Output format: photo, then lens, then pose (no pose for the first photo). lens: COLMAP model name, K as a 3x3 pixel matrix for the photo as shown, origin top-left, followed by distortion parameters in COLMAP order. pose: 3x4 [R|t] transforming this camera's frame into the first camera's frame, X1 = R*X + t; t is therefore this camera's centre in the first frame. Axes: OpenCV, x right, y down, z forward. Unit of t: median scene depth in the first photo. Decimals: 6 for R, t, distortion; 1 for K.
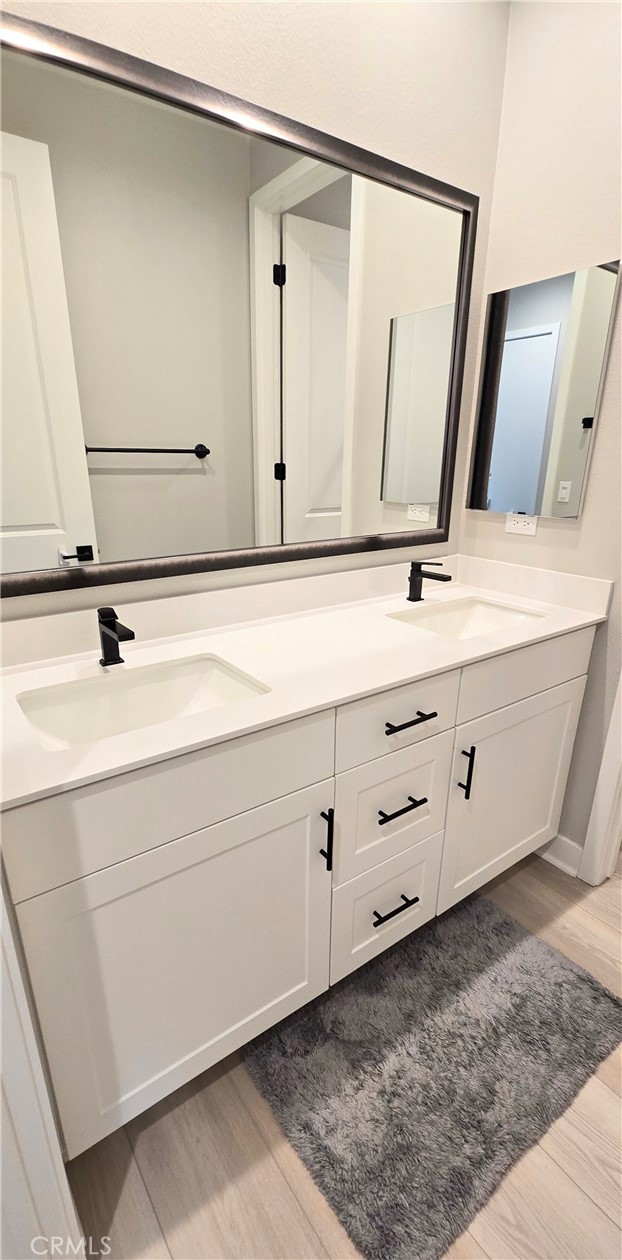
lens RADIAL K [[548.7, 0, 308.0], [0, 548.7, 648.5], [0, 0, 1]] dist [0.002672, -0.002728]
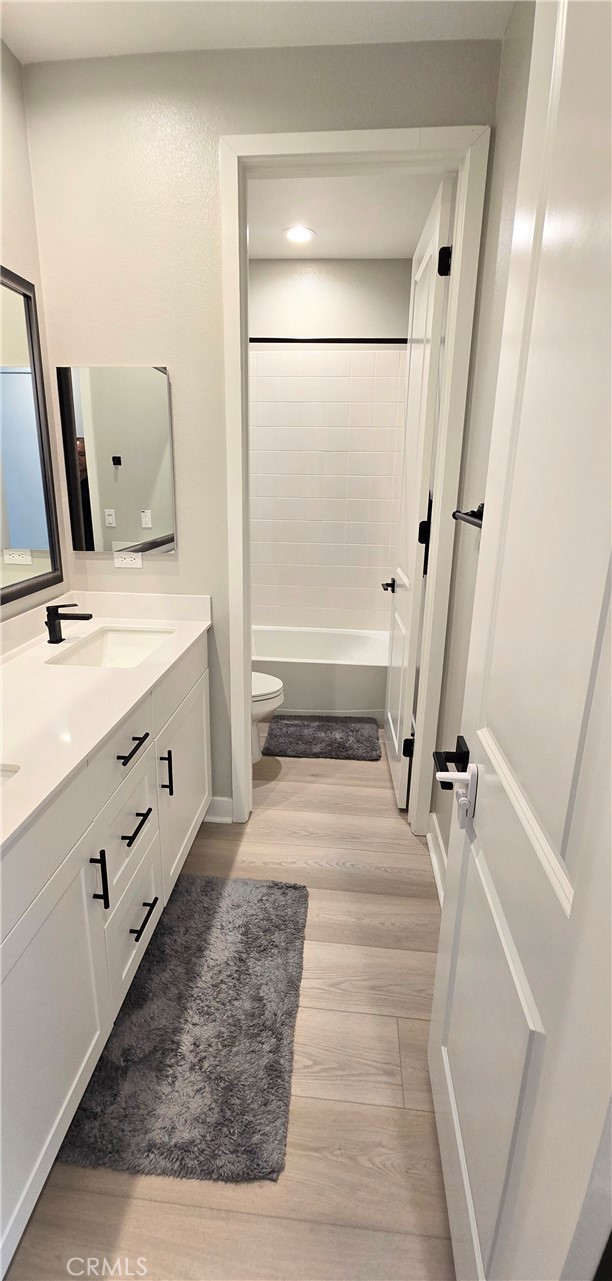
lens RADIAL K [[534.7, 0, 303.6], [0, 534.7, 618.5], [0, 0, 1]] dist [-0.002186, -0.000510]
pose [[0.657079, -0.192822, 0.728744, -0.295068], [0.237547, 0.970442, 0.042588, -0.080009], [-0.715415, 0.145127, 0.683461, -0.054967]]
